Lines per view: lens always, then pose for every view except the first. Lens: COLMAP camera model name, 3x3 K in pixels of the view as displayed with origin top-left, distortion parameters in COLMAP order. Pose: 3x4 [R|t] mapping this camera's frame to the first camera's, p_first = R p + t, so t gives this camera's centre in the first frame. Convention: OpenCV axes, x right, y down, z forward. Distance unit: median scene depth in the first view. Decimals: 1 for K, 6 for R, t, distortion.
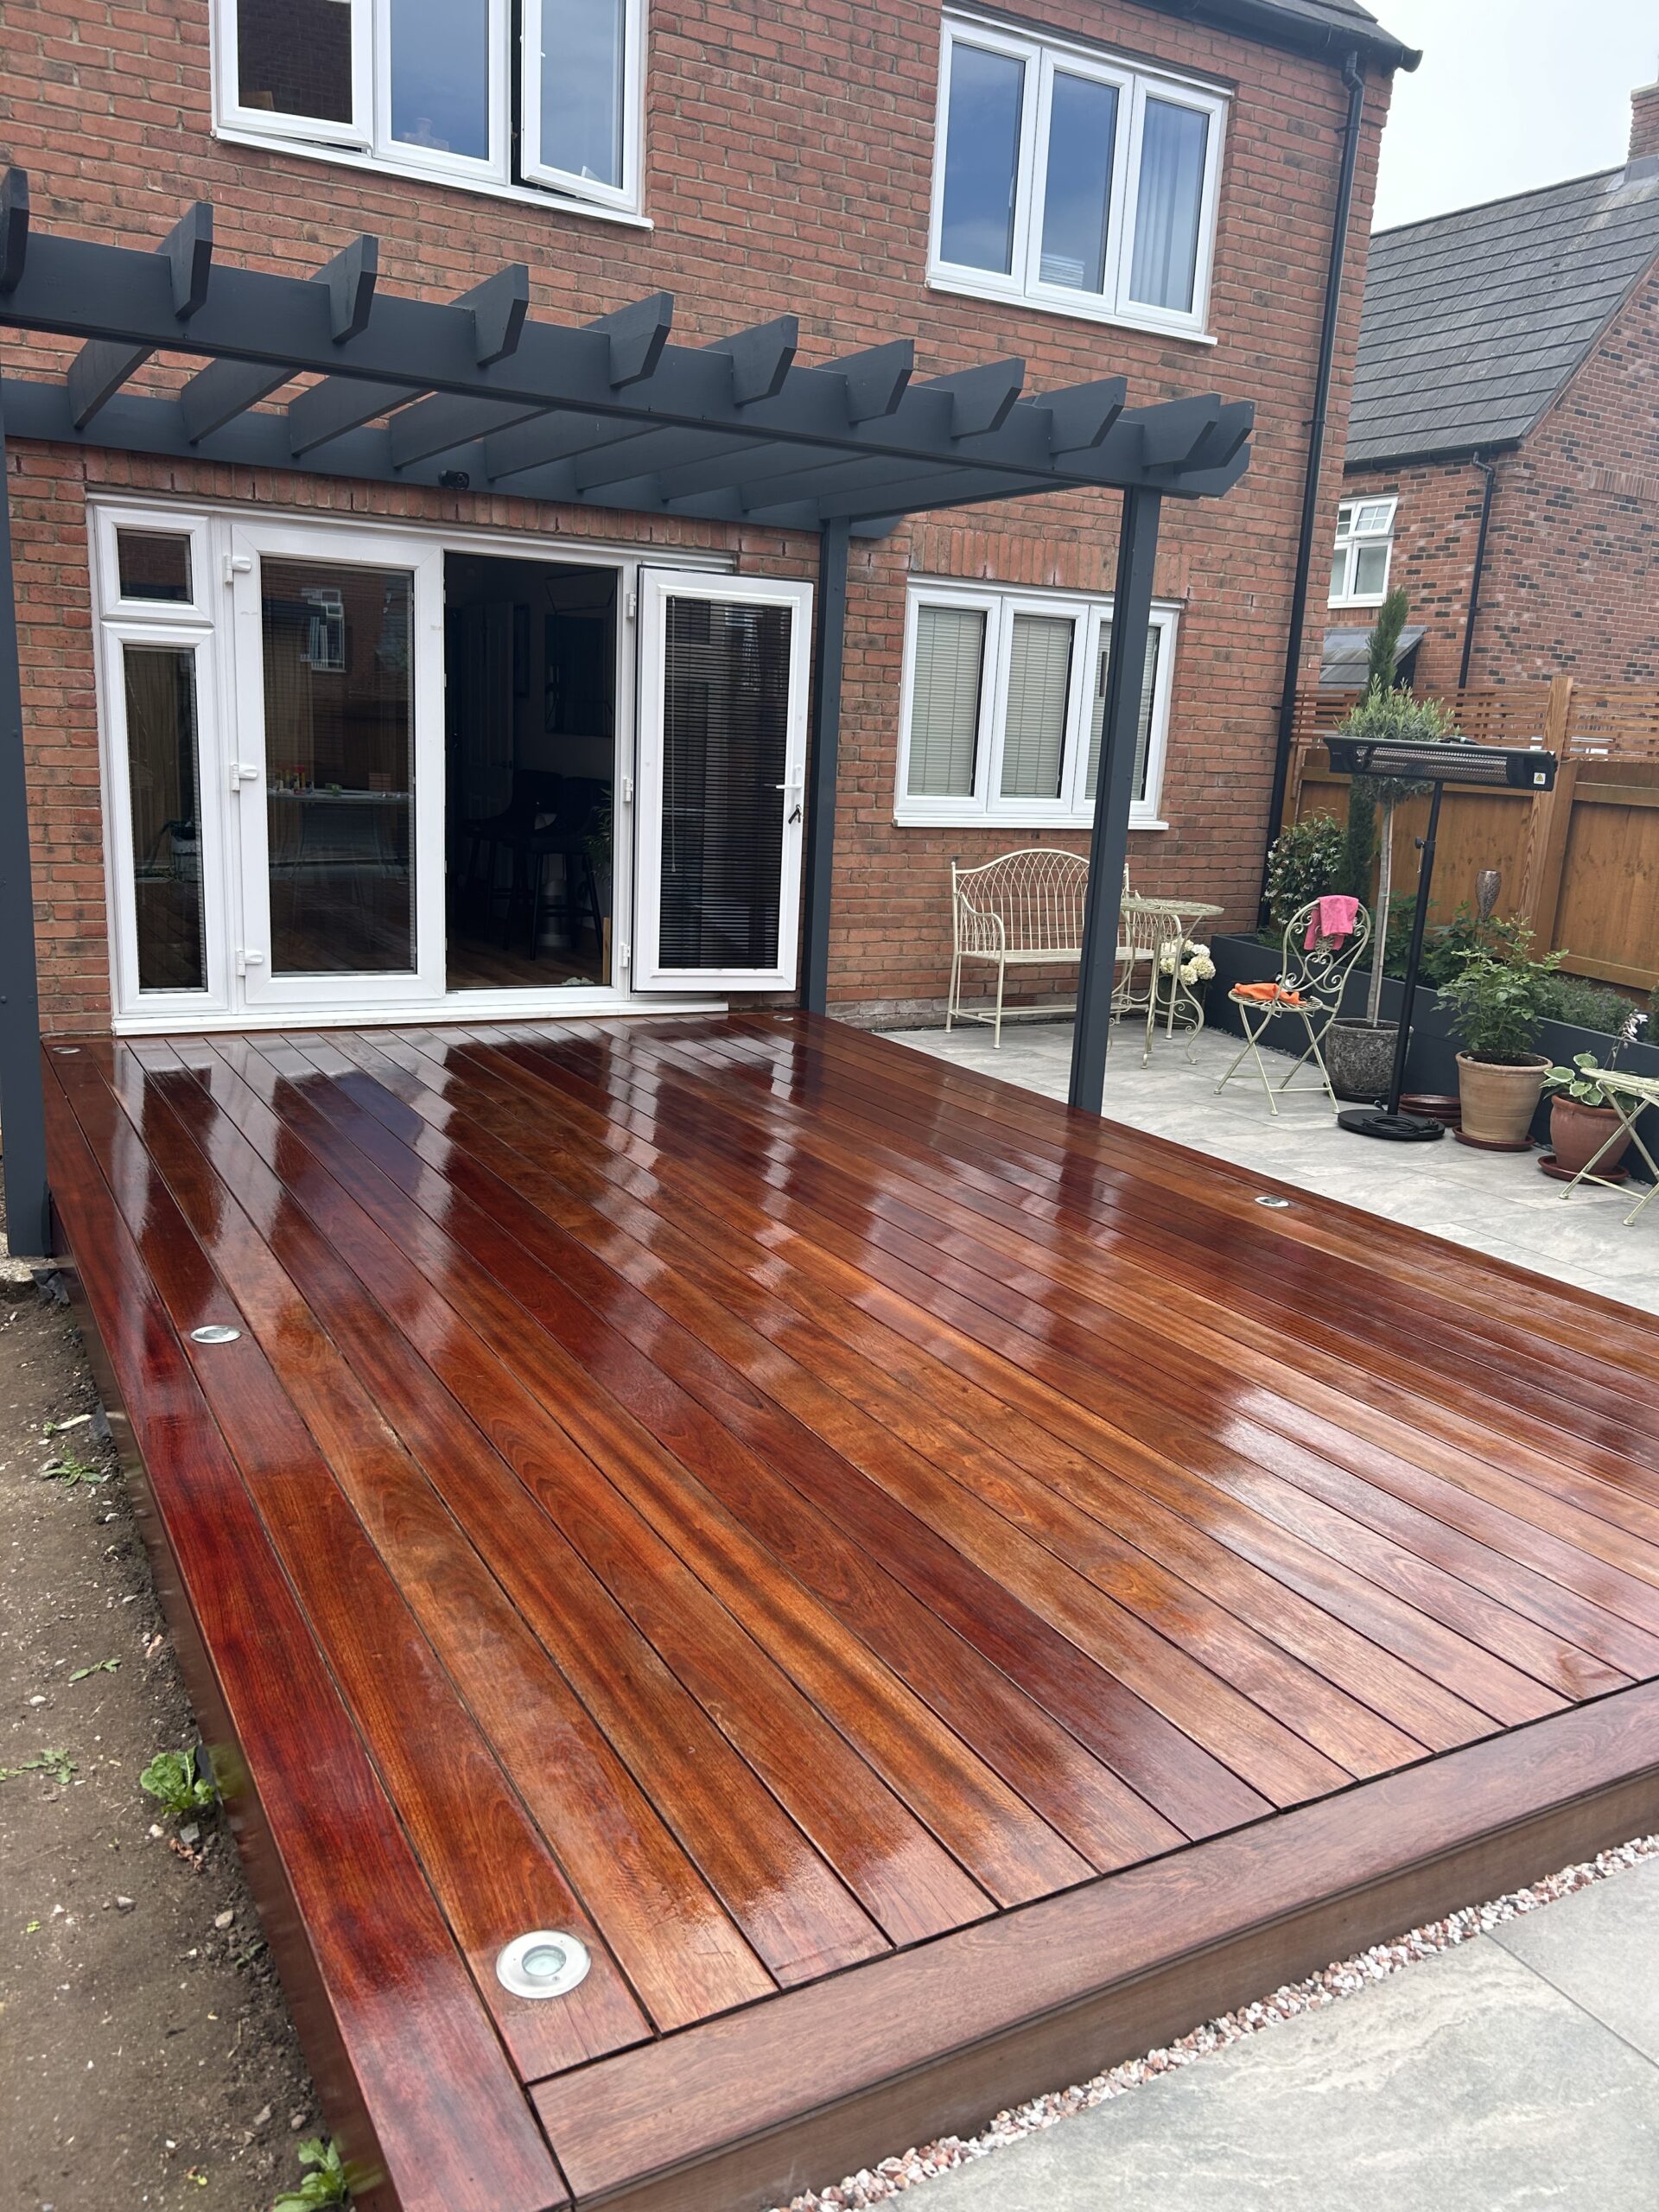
lens RADIAL K [[1666.8, 0, 829.5], [0, 1666.8, 1106.0], [0, 0, 1]] dist [0.010361, 0.025349]
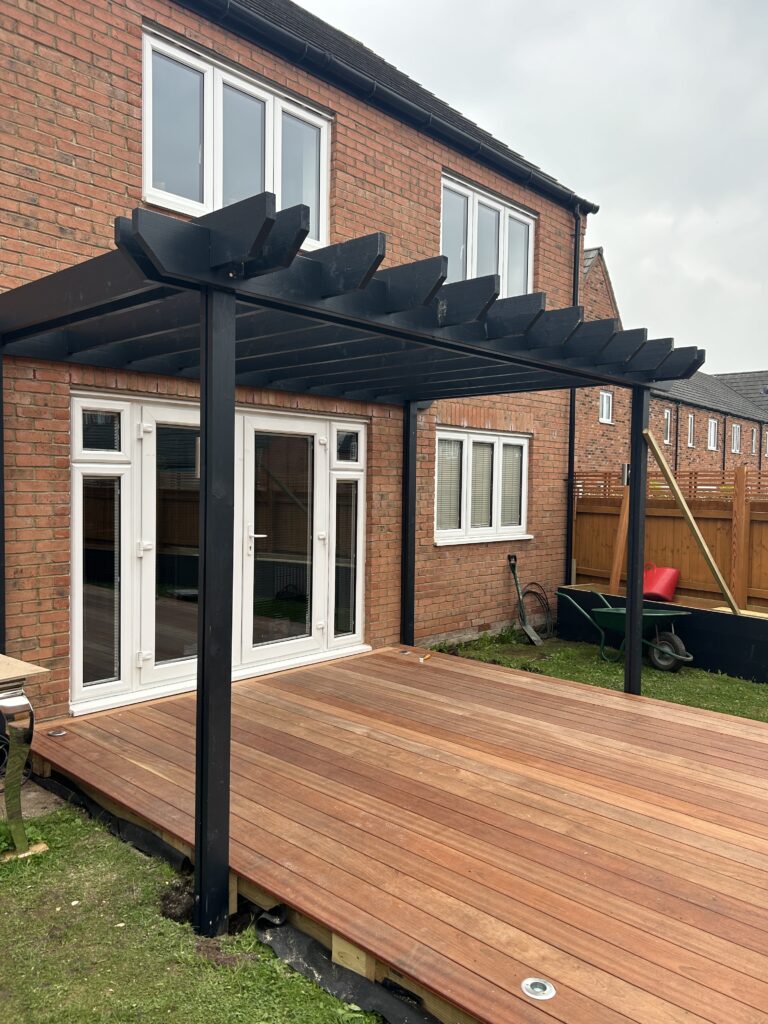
lens RADIAL K [[764.6, 0, 384.0], [0, 764.6, 512.0], [0, 0, 1]] dist [0.093868, 0.004454]
pose [[0.950963, -0.047686, 0.305608, -0.344114], [0.100317, 0.982185, -0.158902, -0.080716], [-0.292586, 0.181768, 0.938805, 0.178141]]
